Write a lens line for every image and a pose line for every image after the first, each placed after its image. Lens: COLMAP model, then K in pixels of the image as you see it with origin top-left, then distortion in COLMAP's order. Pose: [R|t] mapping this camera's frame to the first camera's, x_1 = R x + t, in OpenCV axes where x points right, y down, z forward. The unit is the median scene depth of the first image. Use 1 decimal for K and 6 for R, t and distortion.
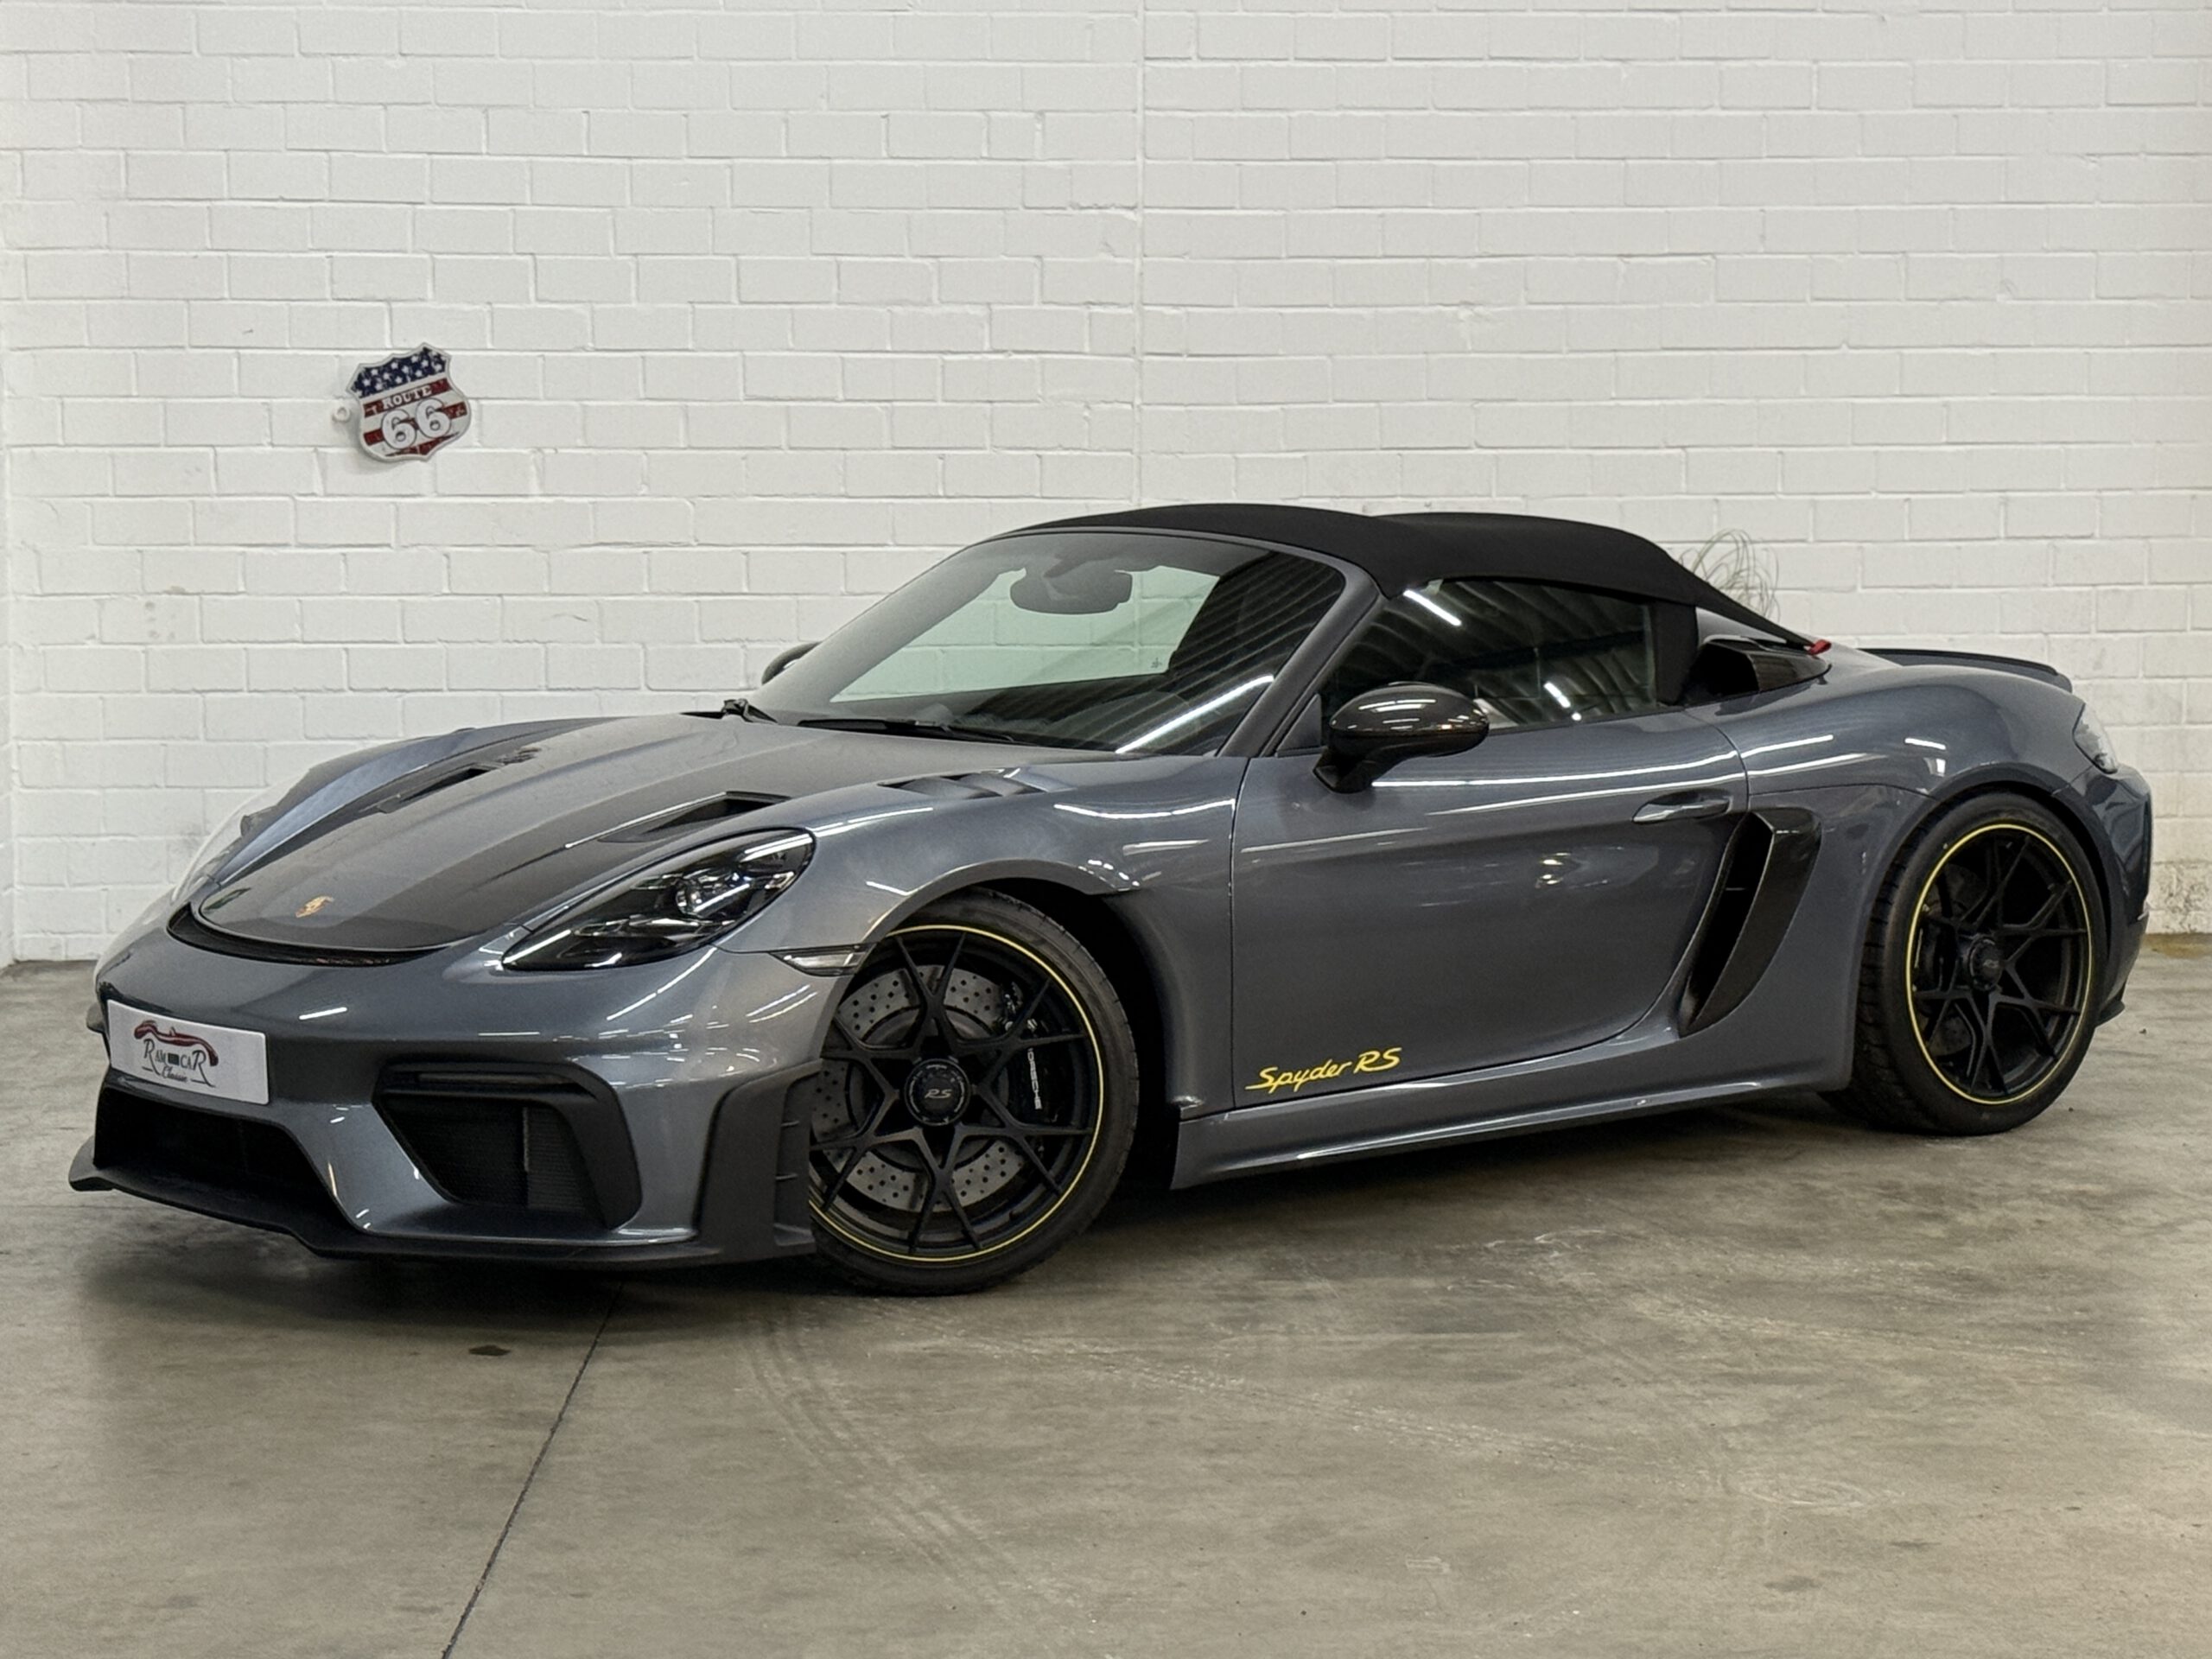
lens RADIAL K [[4730.7, 0, 1106.0], [0, 4730.7, 829.5], [0, 0, 1]] dist [0.159243, -0.124901]
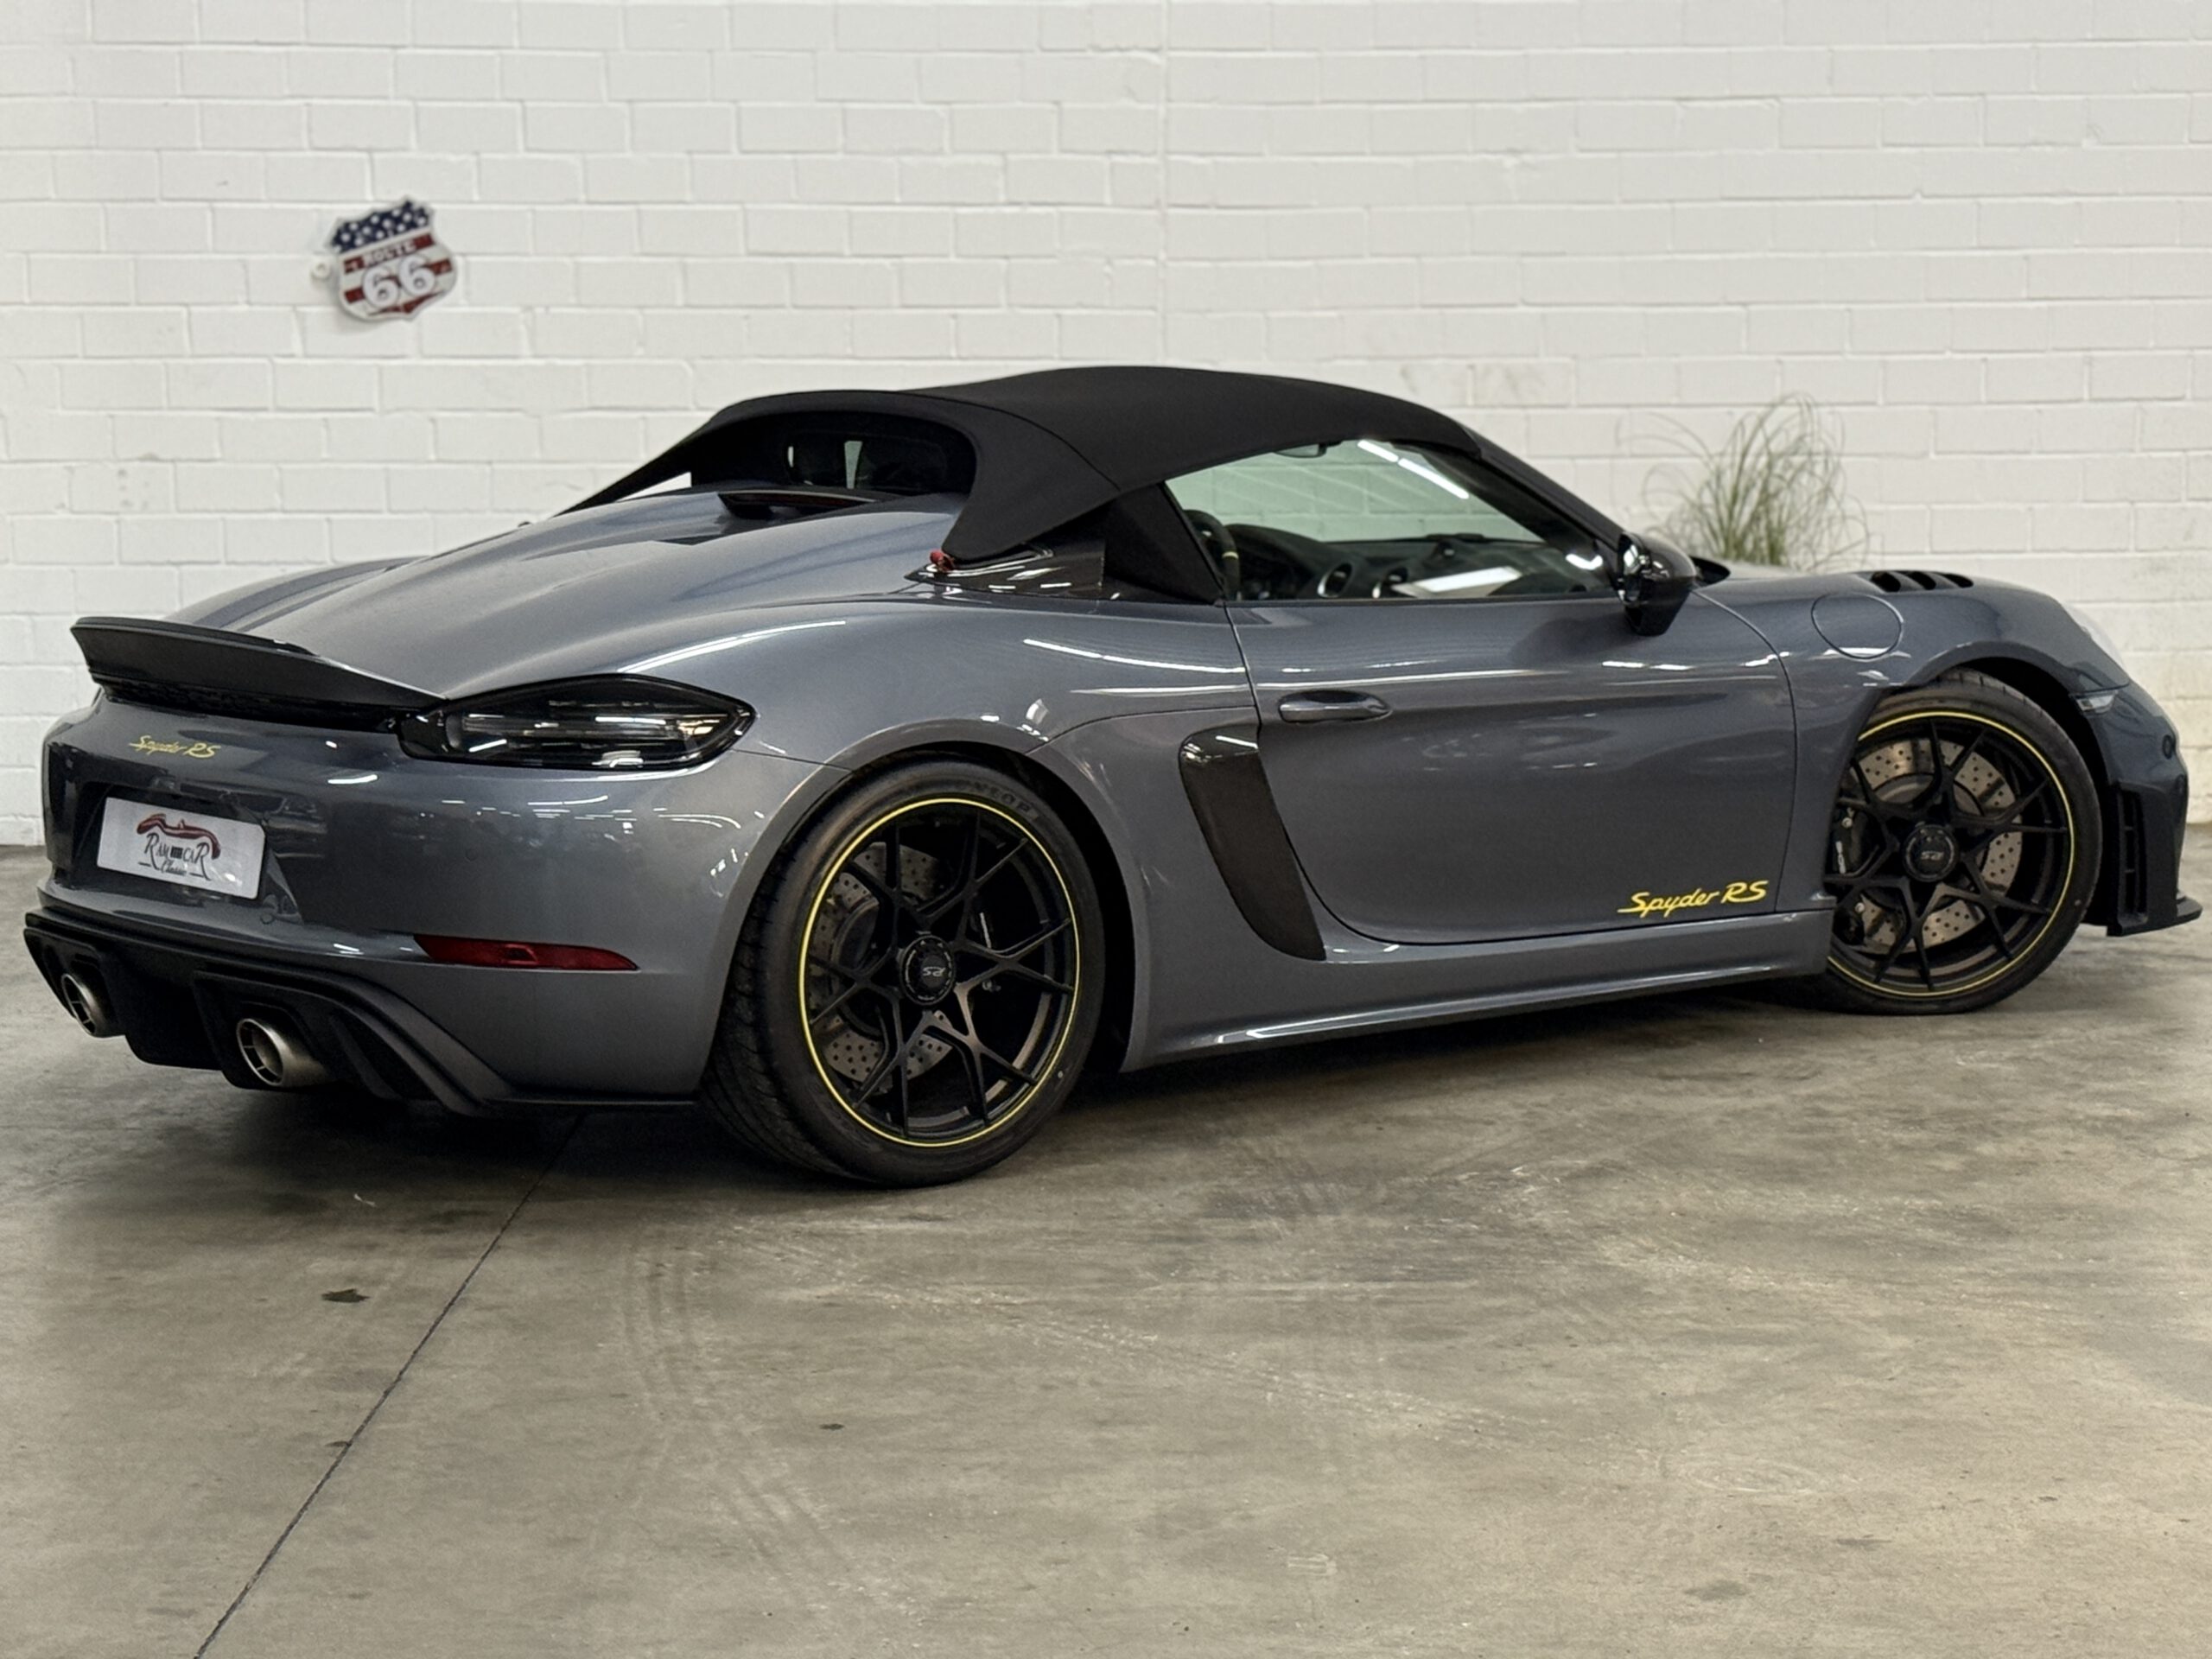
lens RADIAL K [[4730.7, 0, 1106.0], [0, 4730.7, 829.5], [0, 0, 1]] dist [0.159243, -0.124901]
pose [[0.999374, 0.002658, -0.035278, 0.029773], [-0.001573, 0.999526, 0.030755, -0.005465], [0.035343, -0.030681, 0.998904, 0.053814]]
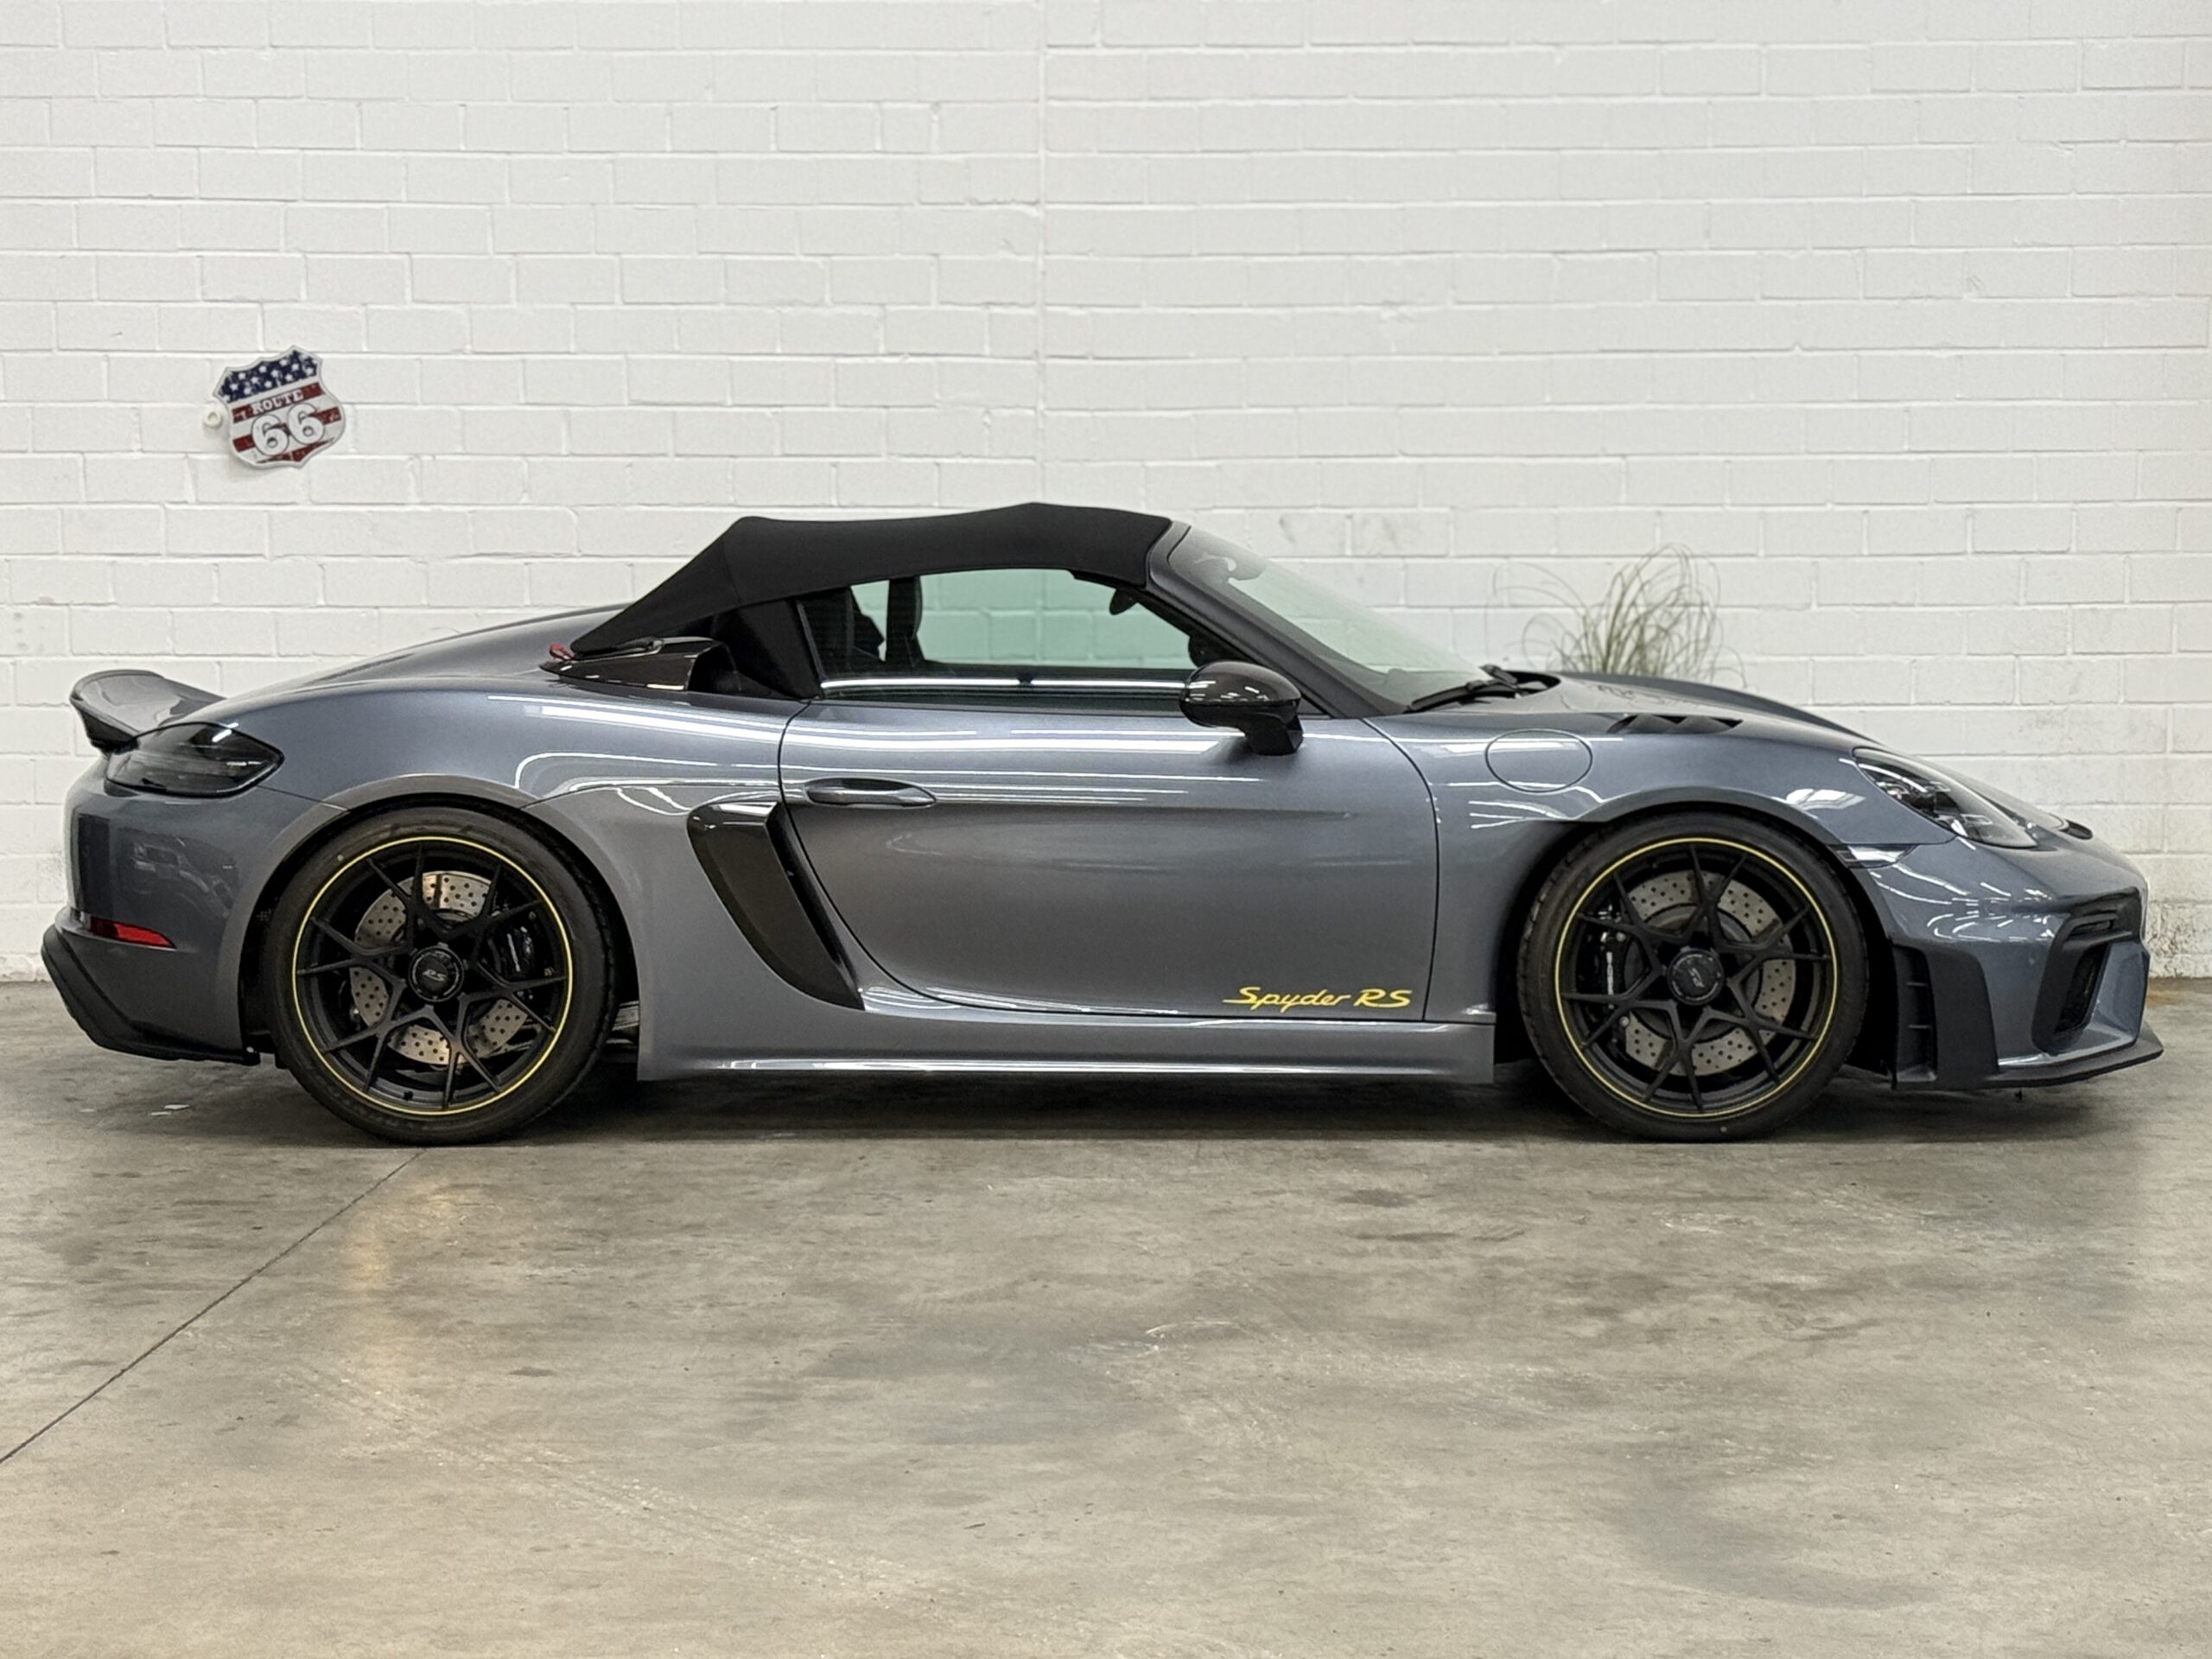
lens RADIAL K [[4730.7, 0, 1106.0], [0, 4730.7, 829.5], [0, 0, 1]] dist [0.159243, -0.124901]
pose [[0.995092, 0.009278, -0.098514, 0.116745], [-0.008776, 0.999946, 0.005529, -0.011063], [0.098560, -0.004637, 0.995120, 0.055383]]
